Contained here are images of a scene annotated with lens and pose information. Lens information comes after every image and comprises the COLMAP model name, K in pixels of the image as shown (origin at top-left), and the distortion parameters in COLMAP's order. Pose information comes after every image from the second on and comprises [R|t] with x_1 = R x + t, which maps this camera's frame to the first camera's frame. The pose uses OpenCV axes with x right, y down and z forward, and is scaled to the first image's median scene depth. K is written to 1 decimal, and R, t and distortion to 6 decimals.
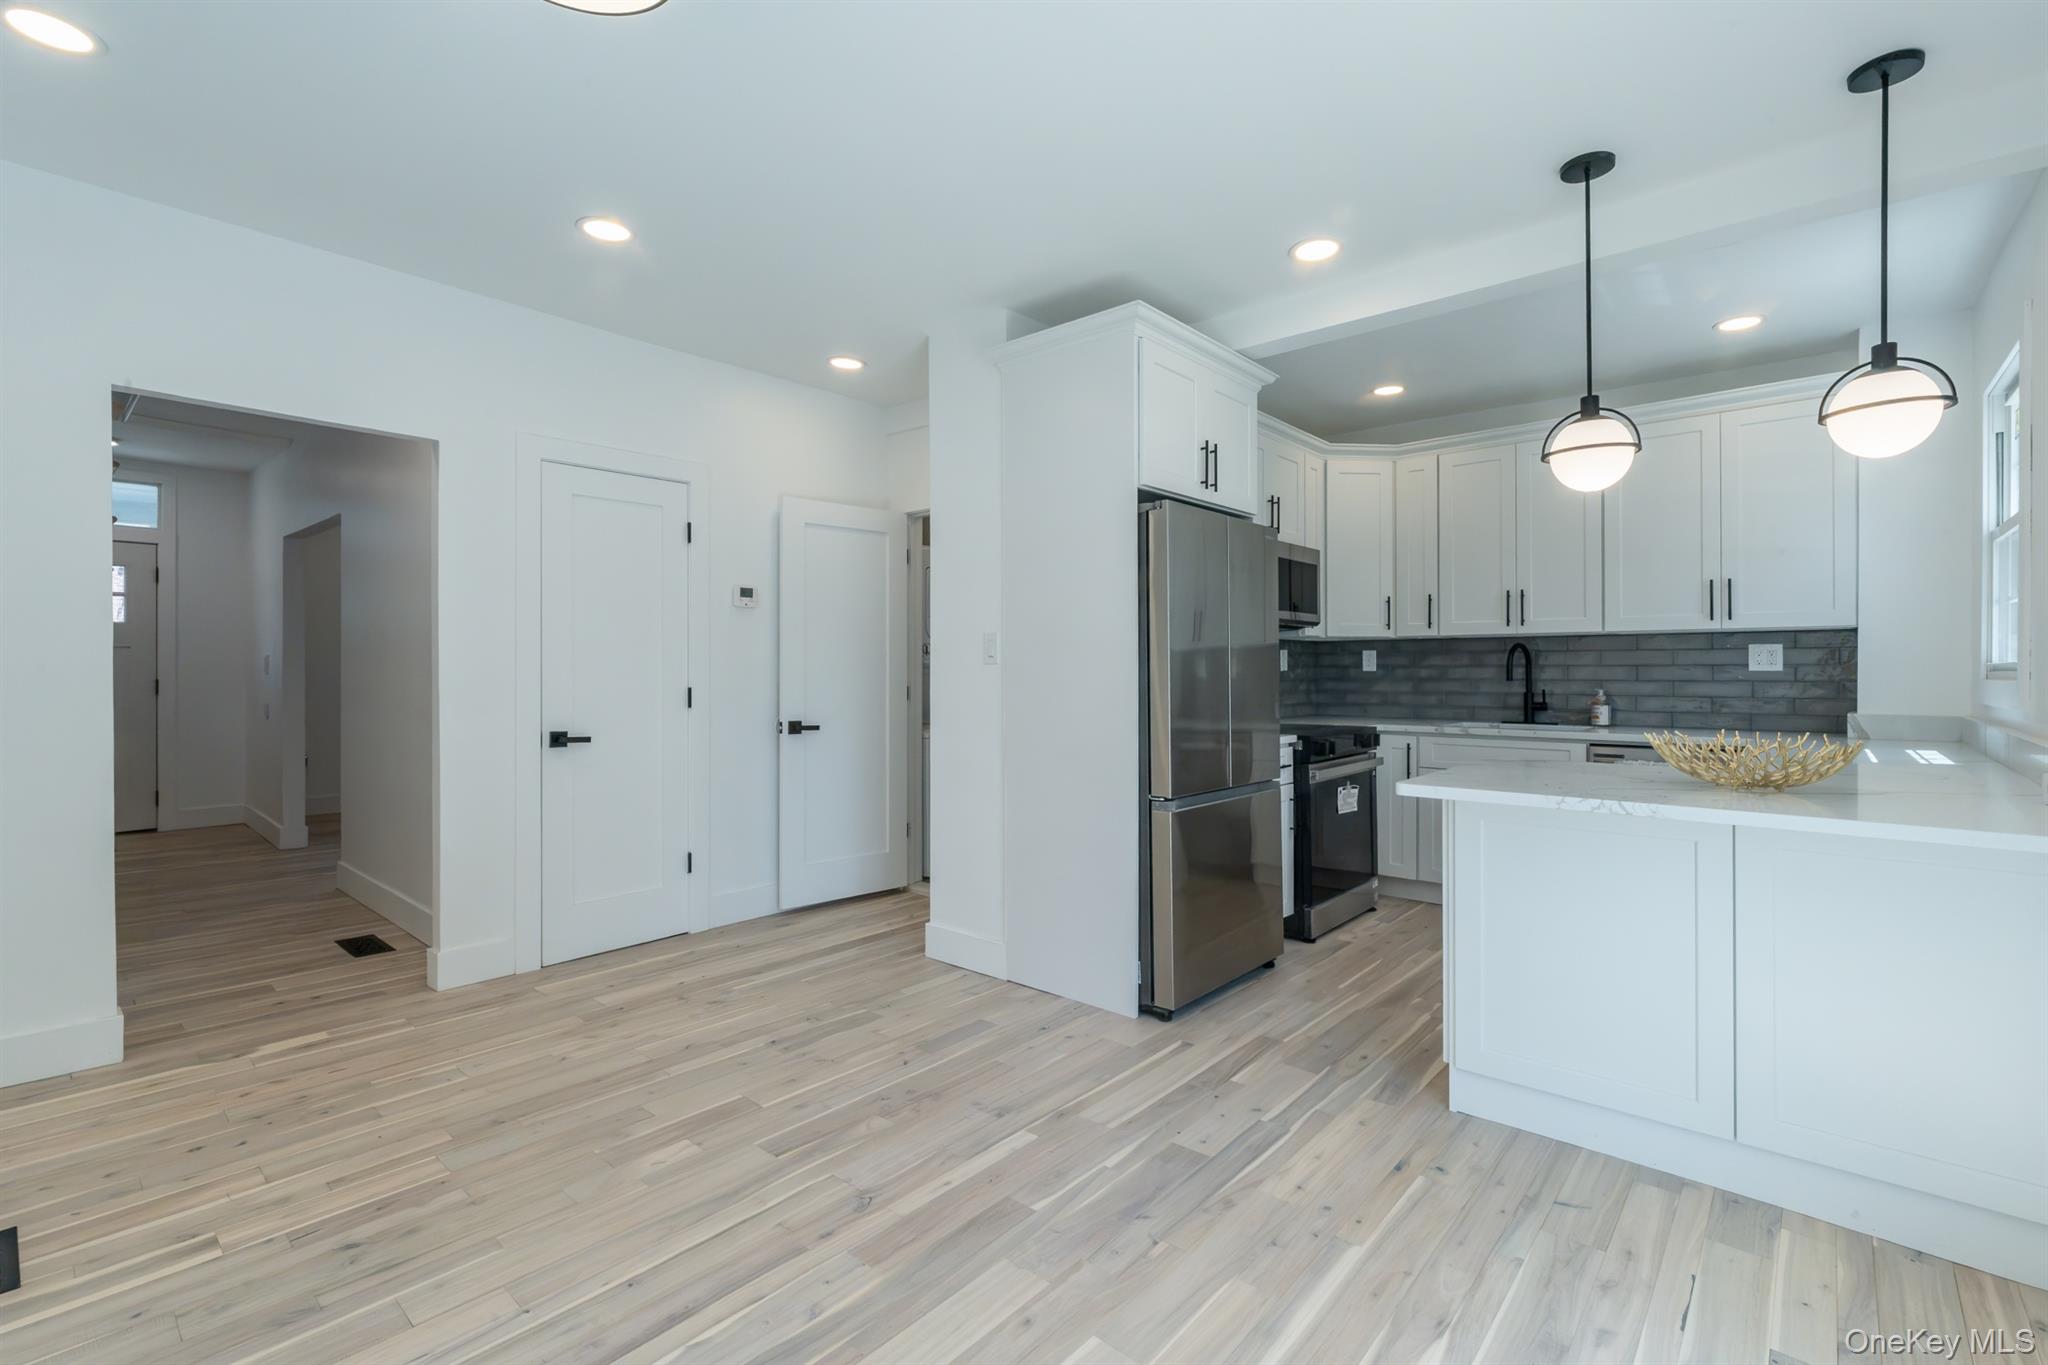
lens RADIAL K [[901.8, 0, 1066.8], [0, 901.8, 672.1], [0, 0, 1]] dist [-0.007676, 0.000640]
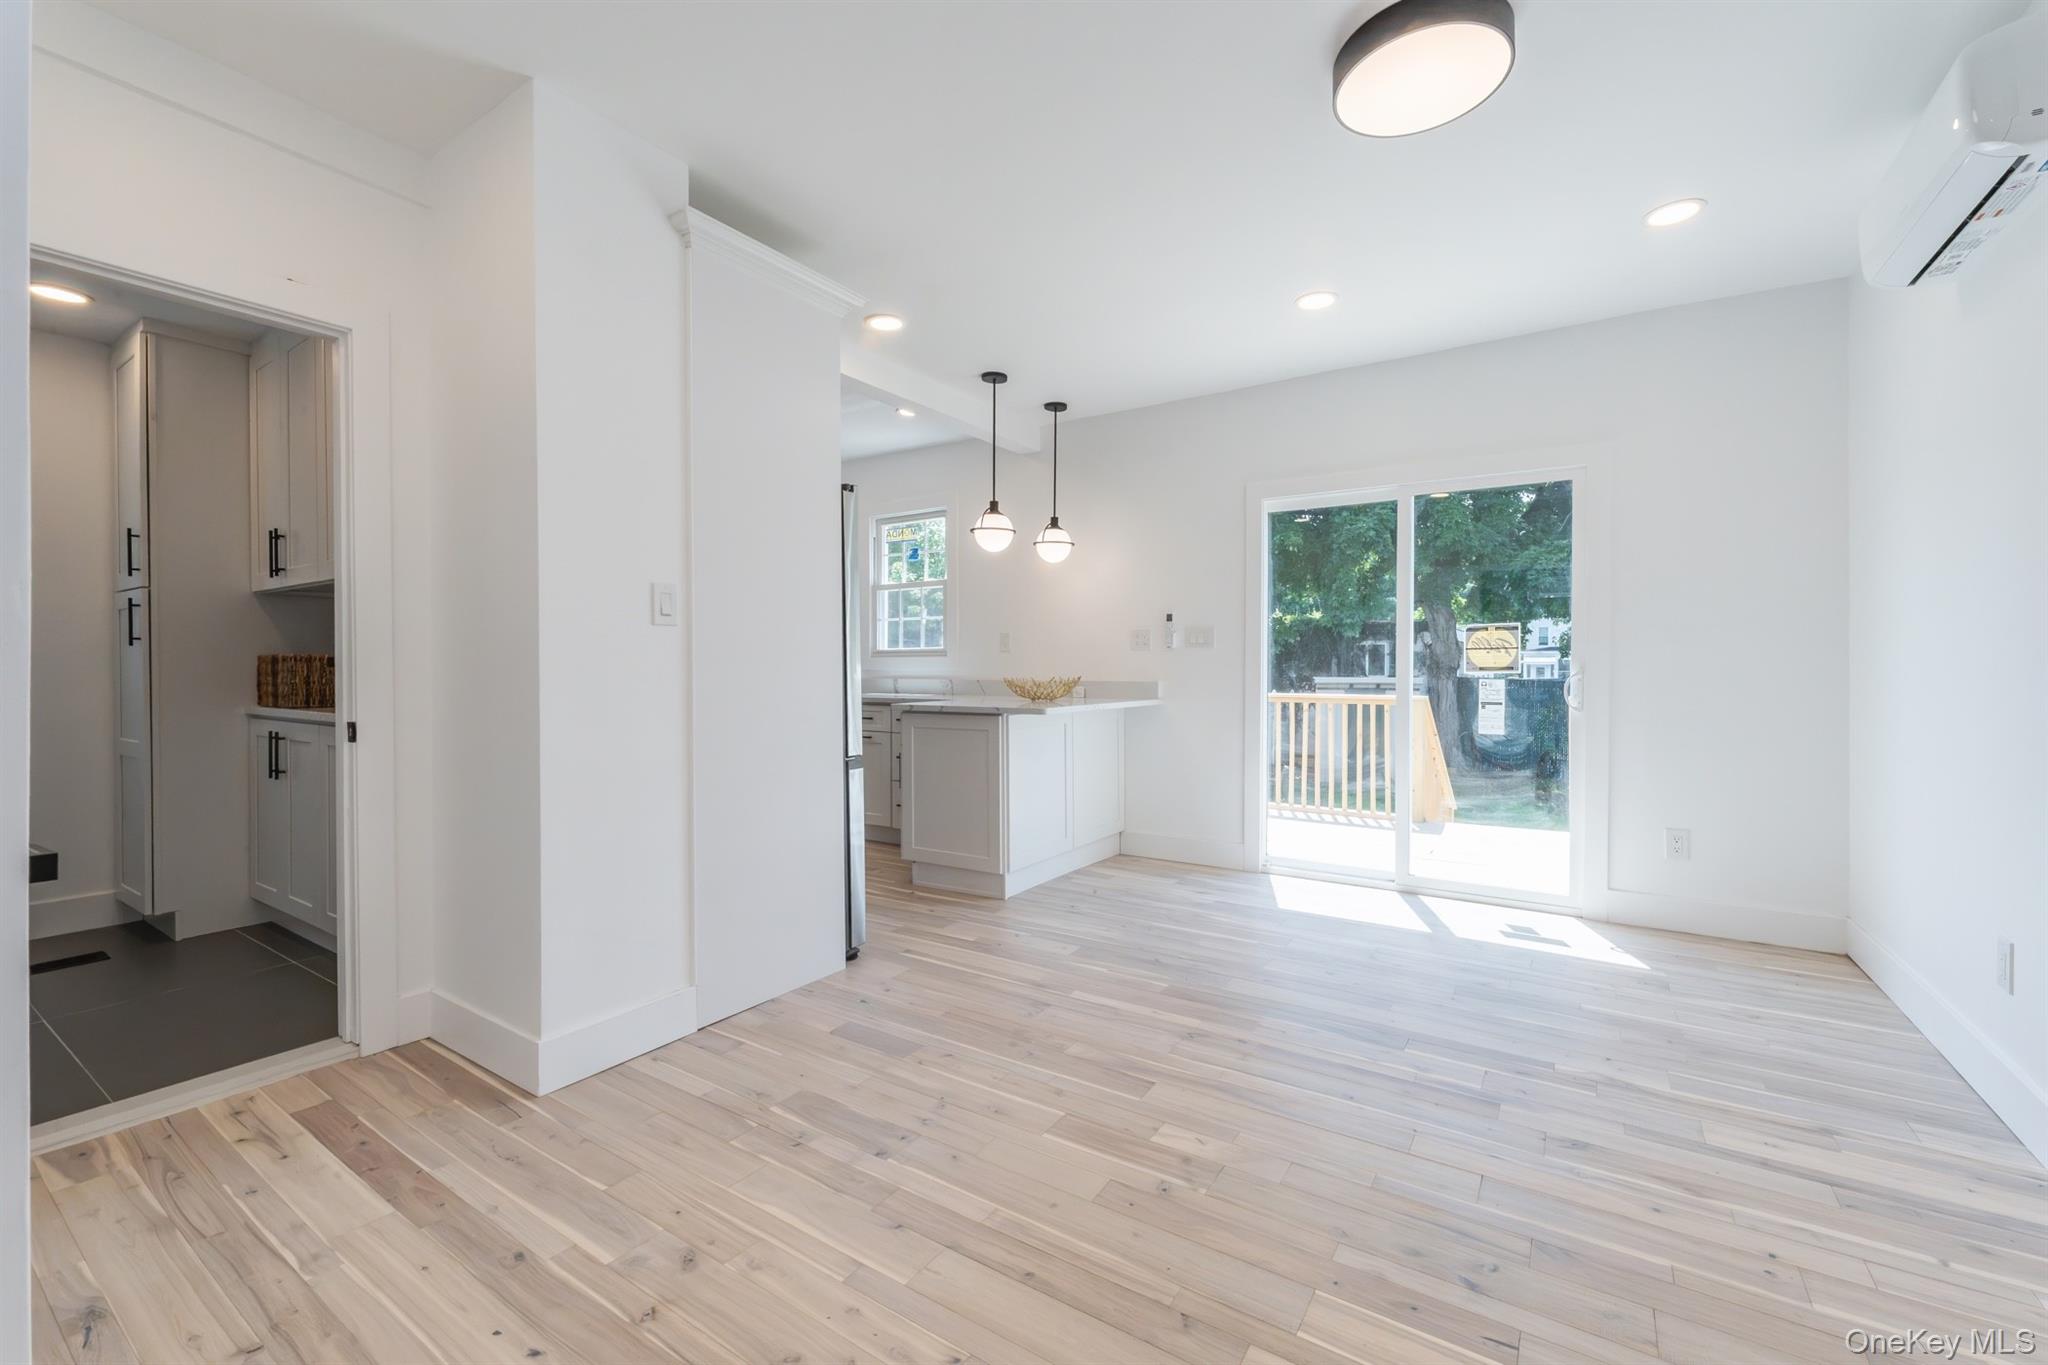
lens RADIAL K [[837.6, 0, 1004.0], [0, 837.6, 678.0], [0, 0, 1]] dist [0.005281, -0.003057]
pose [[-0.092903, -0.015021, 0.995562, -1.024303], [0.004636, 0.999869, 0.015519, 0.030481], [-0.995664, 0.006057, -0.092821, 1.002578]]
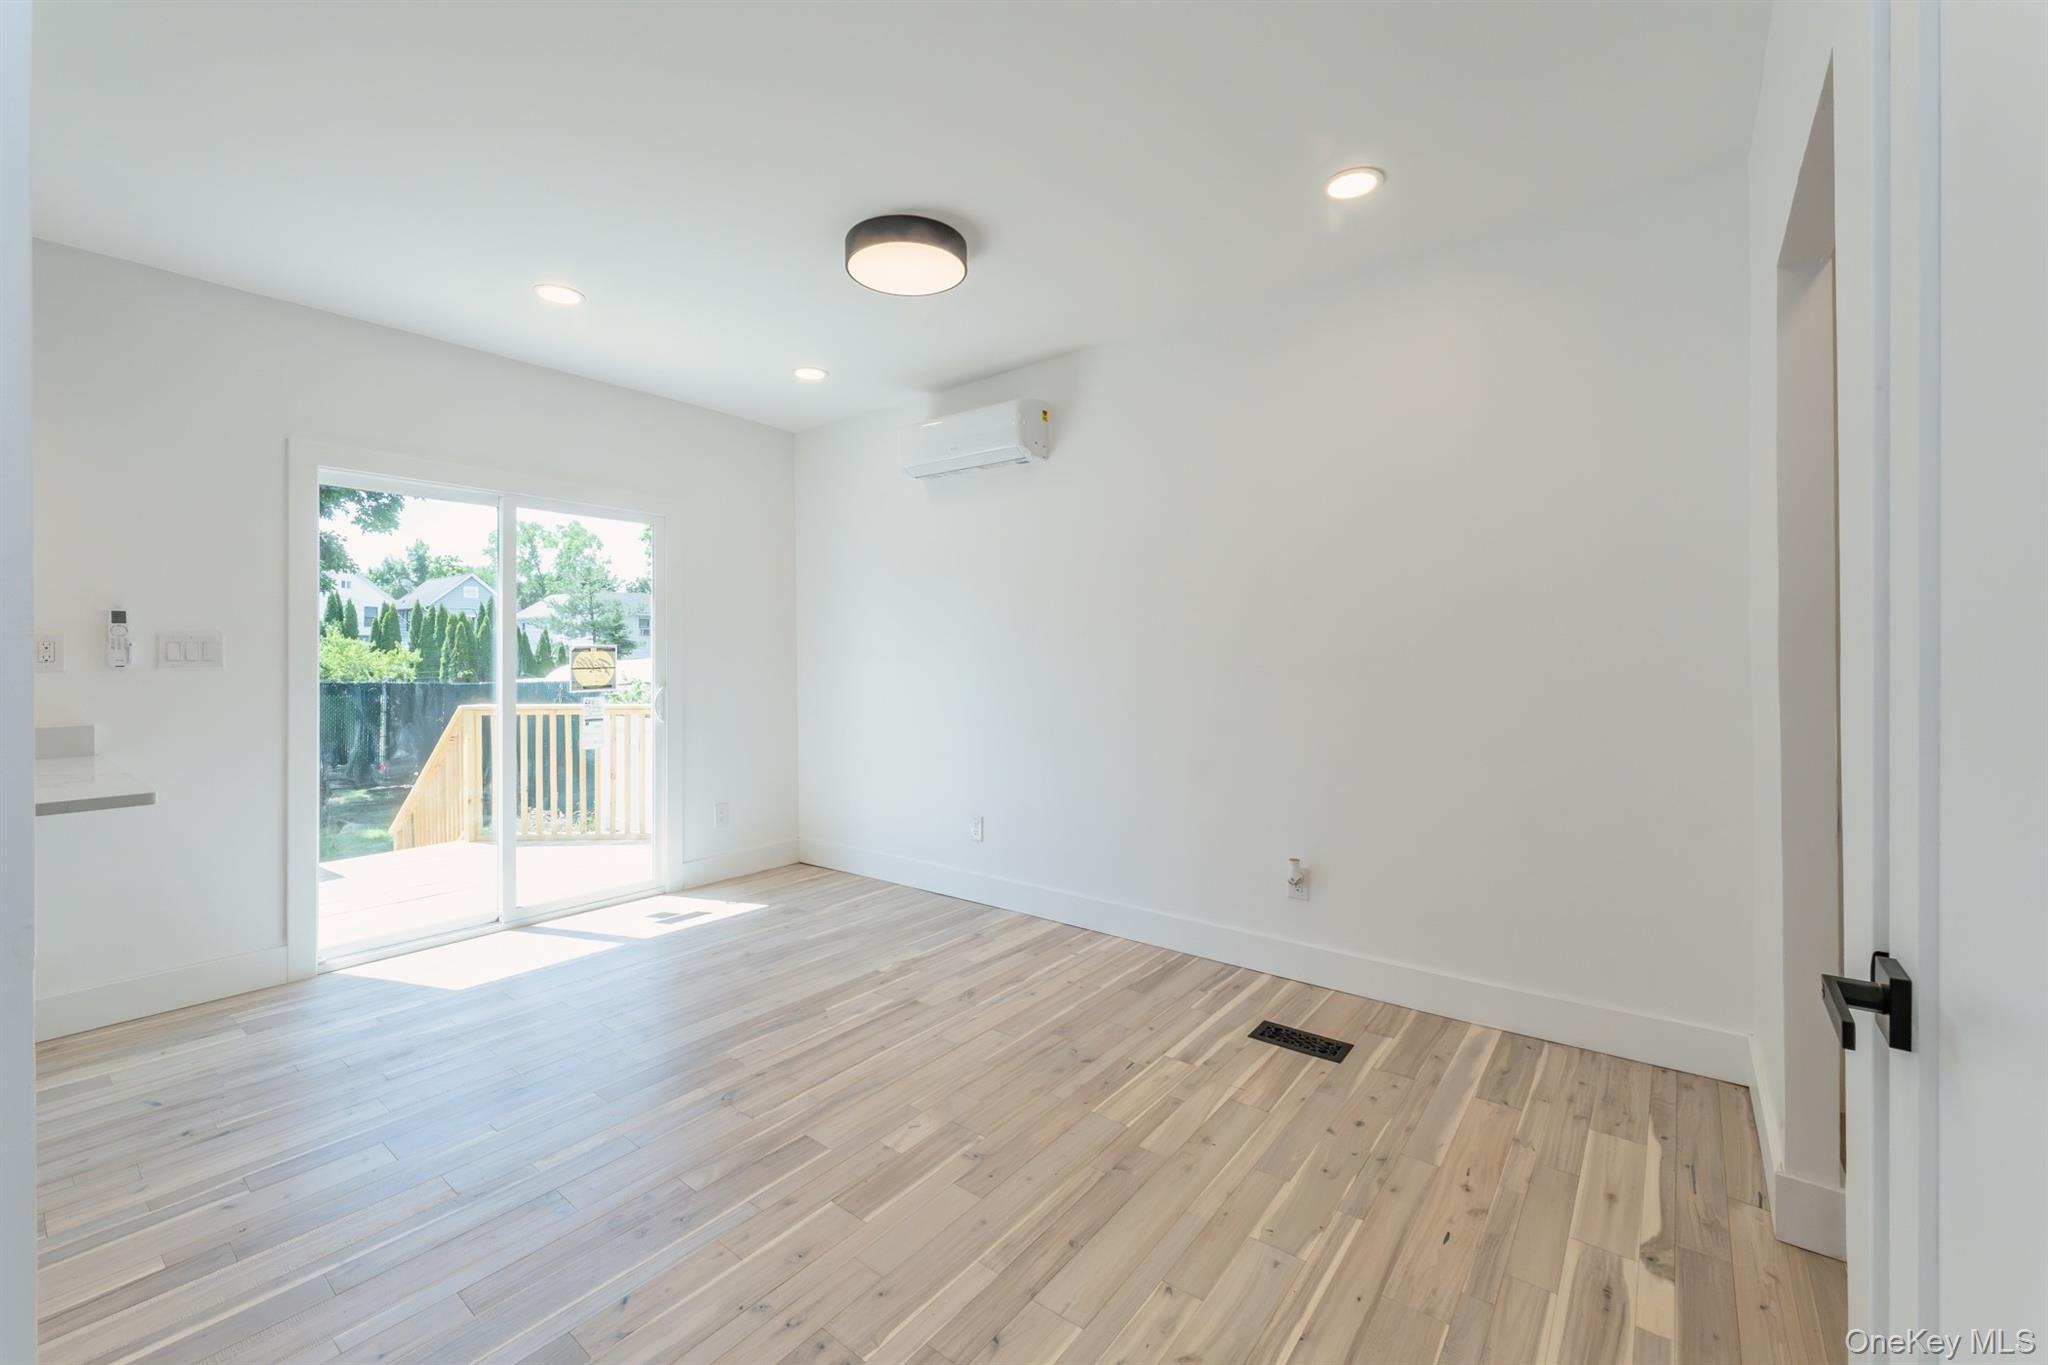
lens RADIAL K [[837.6, 0, 1037.3], [0, 837.6, 651.1], [0, 0, 1]] dist [0.005281, -0.003057]
pose [[-0.999303, 0.000319, -0.037331, -0.440130], [0.000341, 1.000000, -0.000565, -0.021374], [0.037331, -0.000577, -0.999303, 1.571406]]
